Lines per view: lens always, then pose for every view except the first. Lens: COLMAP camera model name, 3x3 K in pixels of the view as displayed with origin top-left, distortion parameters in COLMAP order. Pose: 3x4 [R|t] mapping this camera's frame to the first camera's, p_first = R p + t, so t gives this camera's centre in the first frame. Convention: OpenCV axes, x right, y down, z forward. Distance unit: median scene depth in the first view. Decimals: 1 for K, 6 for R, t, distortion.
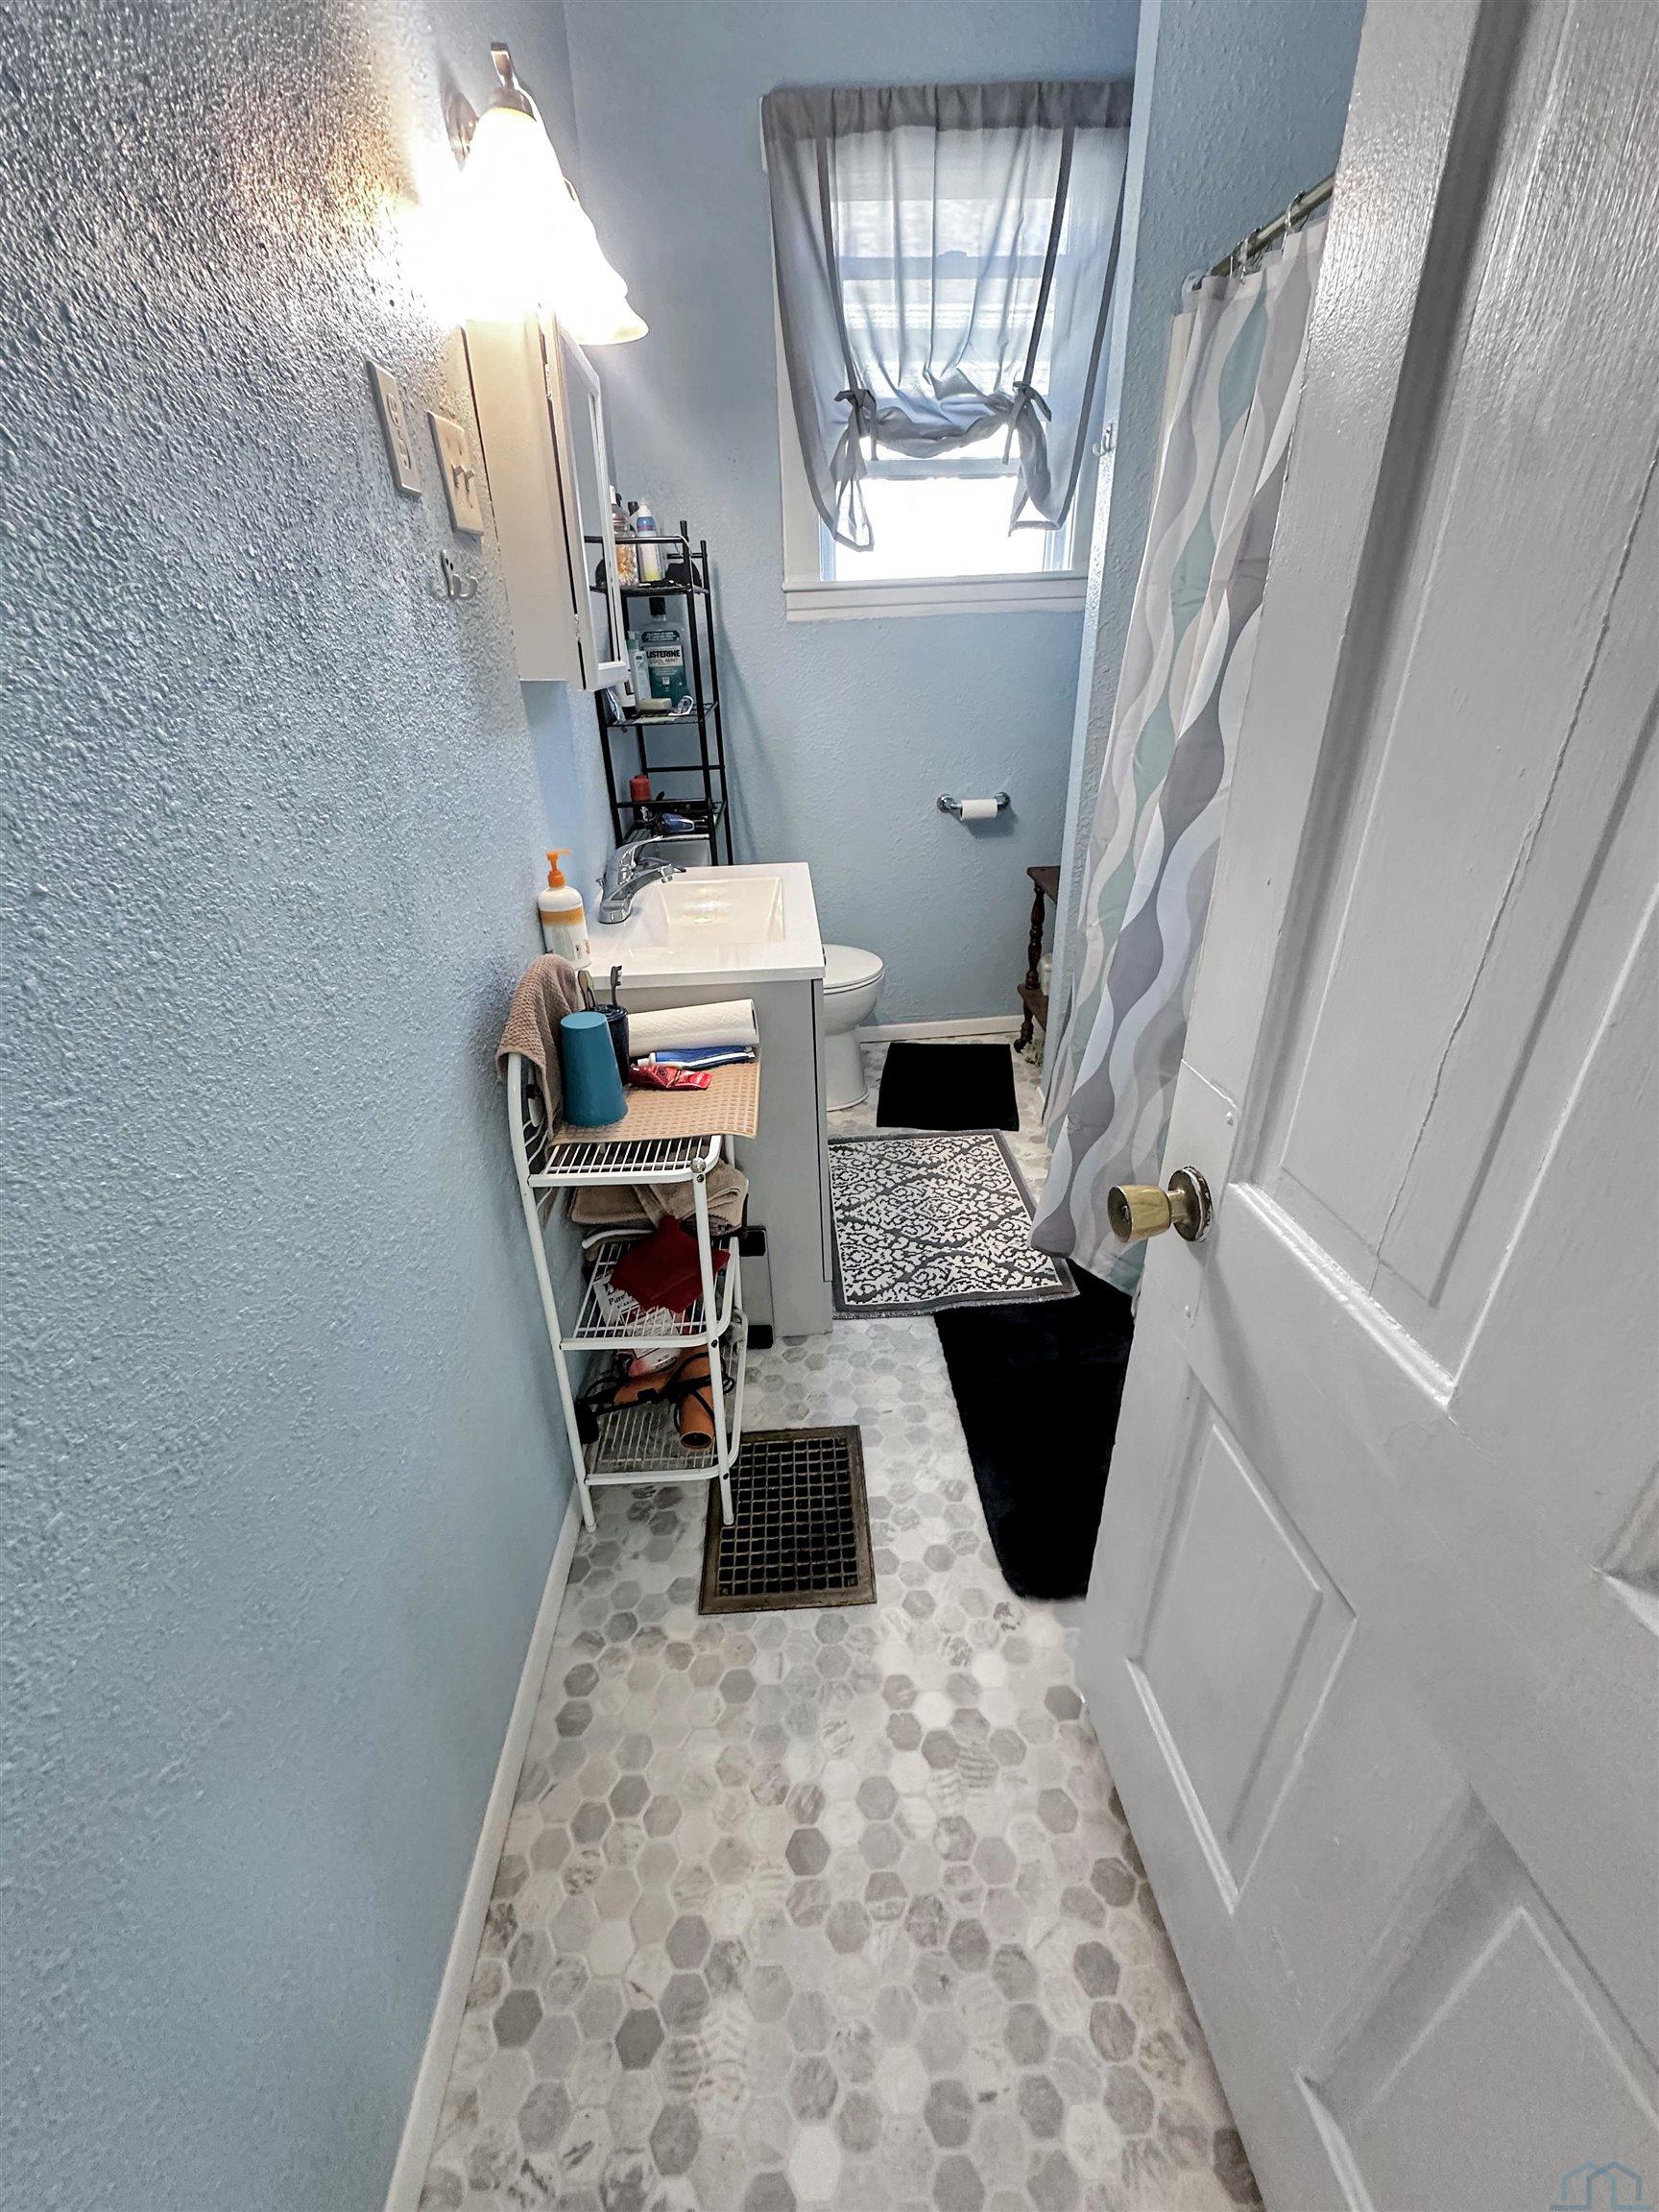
lens RADIAL K [[886.0, 0, 829.5], [0, 886.0, 1106.0], [0, 0, 1]] dist [-0.003131, 0.000533]
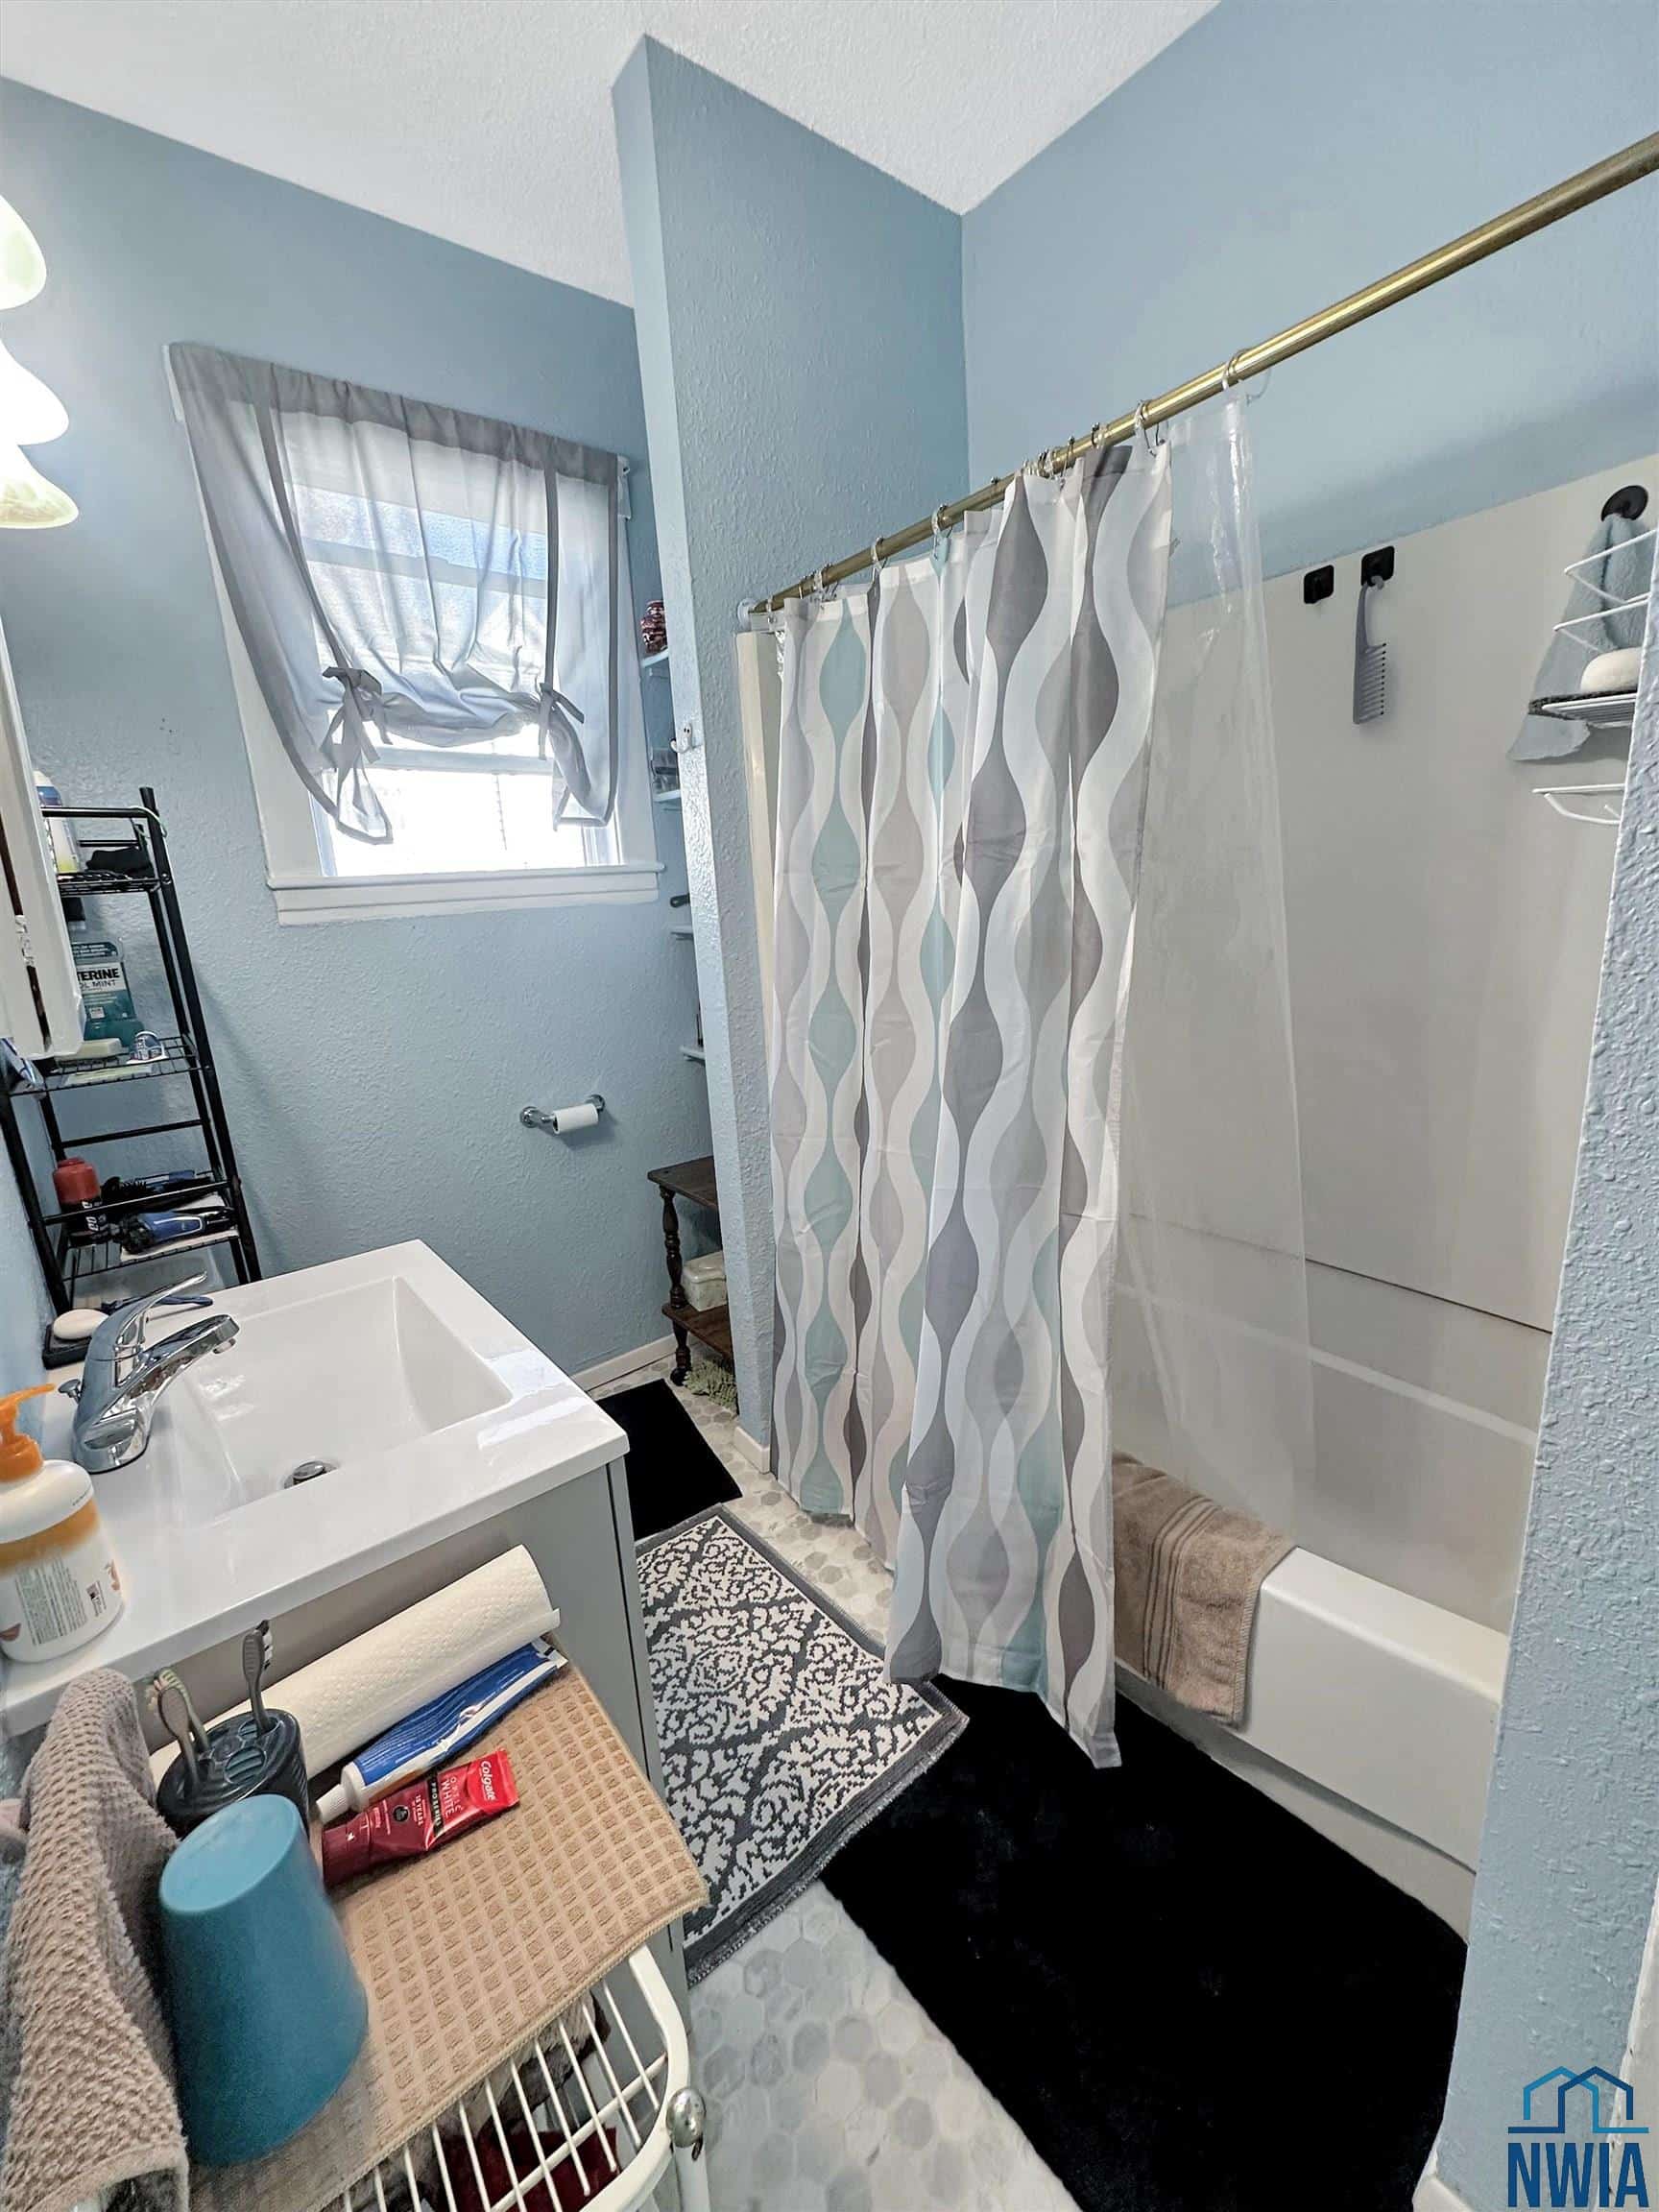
lens RADIAL K [[886.0, 0, 829.5], [0, 886.0, 1106.0], [0, 0, 1]] dist [-0.003131, 0.000533]
pose [[0.812499, -0.150258, 0.563265, -0.131773], [0.307065, 0.931619, -0.194414, -0.136215], [-0.495536, 0.330921, 0.803079, 0.256214]]
